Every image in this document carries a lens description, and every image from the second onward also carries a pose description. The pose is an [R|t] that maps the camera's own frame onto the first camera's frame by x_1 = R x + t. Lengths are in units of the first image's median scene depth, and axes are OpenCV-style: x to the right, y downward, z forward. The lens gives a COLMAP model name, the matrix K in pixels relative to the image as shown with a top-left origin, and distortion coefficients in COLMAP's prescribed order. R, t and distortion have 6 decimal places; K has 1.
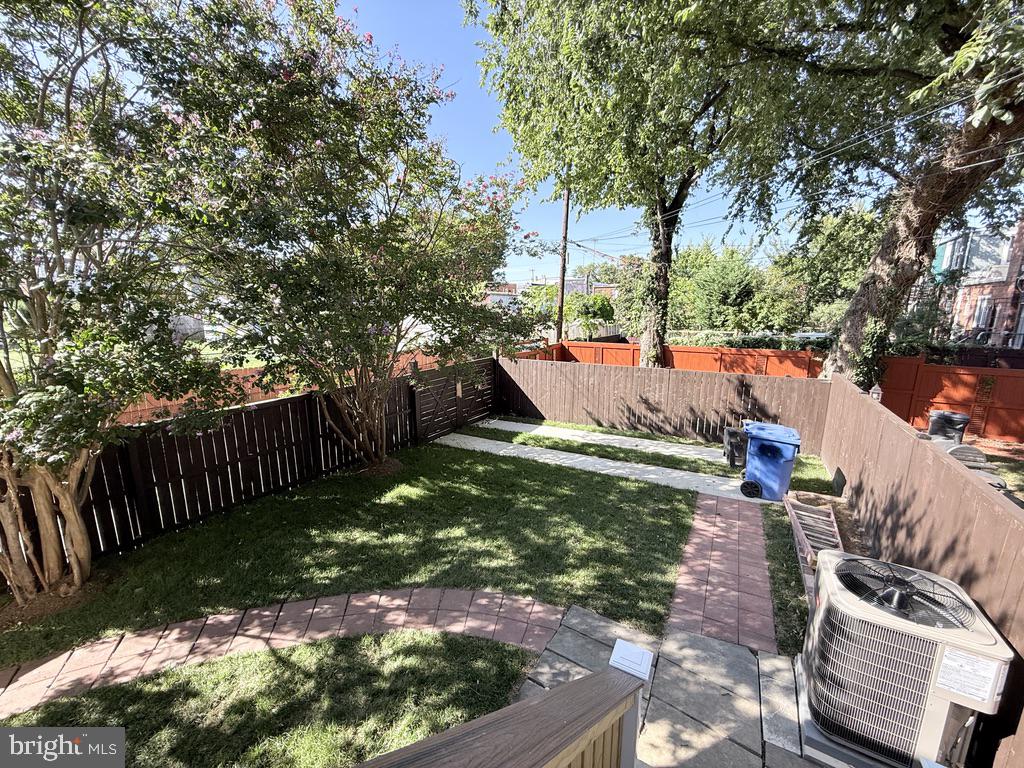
lens RADIAL K [[409.5, 0, 508.0], [0, 409.5, 384.4], [0, 0, 1]] dist [-0.001017, -0.000253]
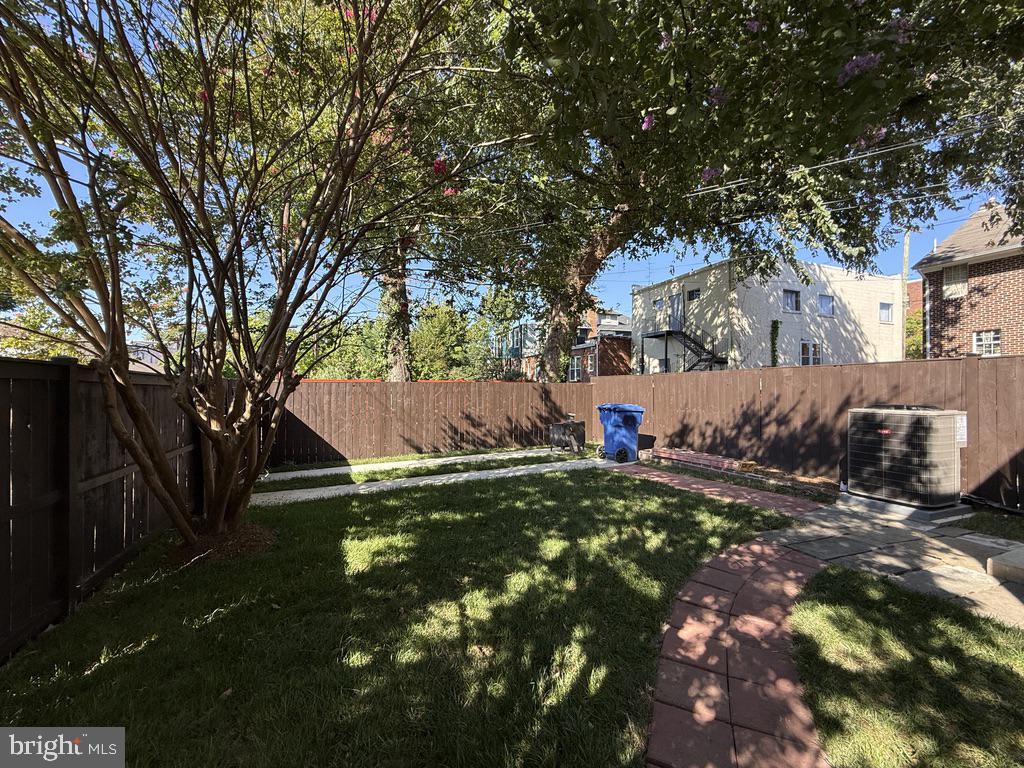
lens RADIAL K [[409.5, 0, 508.0], [0, 409.5, 384.4], [0, 0, 1]] dist [-0.001017, -0.000253]
pose [[0.595011, 0.013386, 0.803606, -0.393595], [0.148969, 0.980700, -0.126636, 0.106745], [-0.789791, 0.195062, 0.581533, 0.364493]]
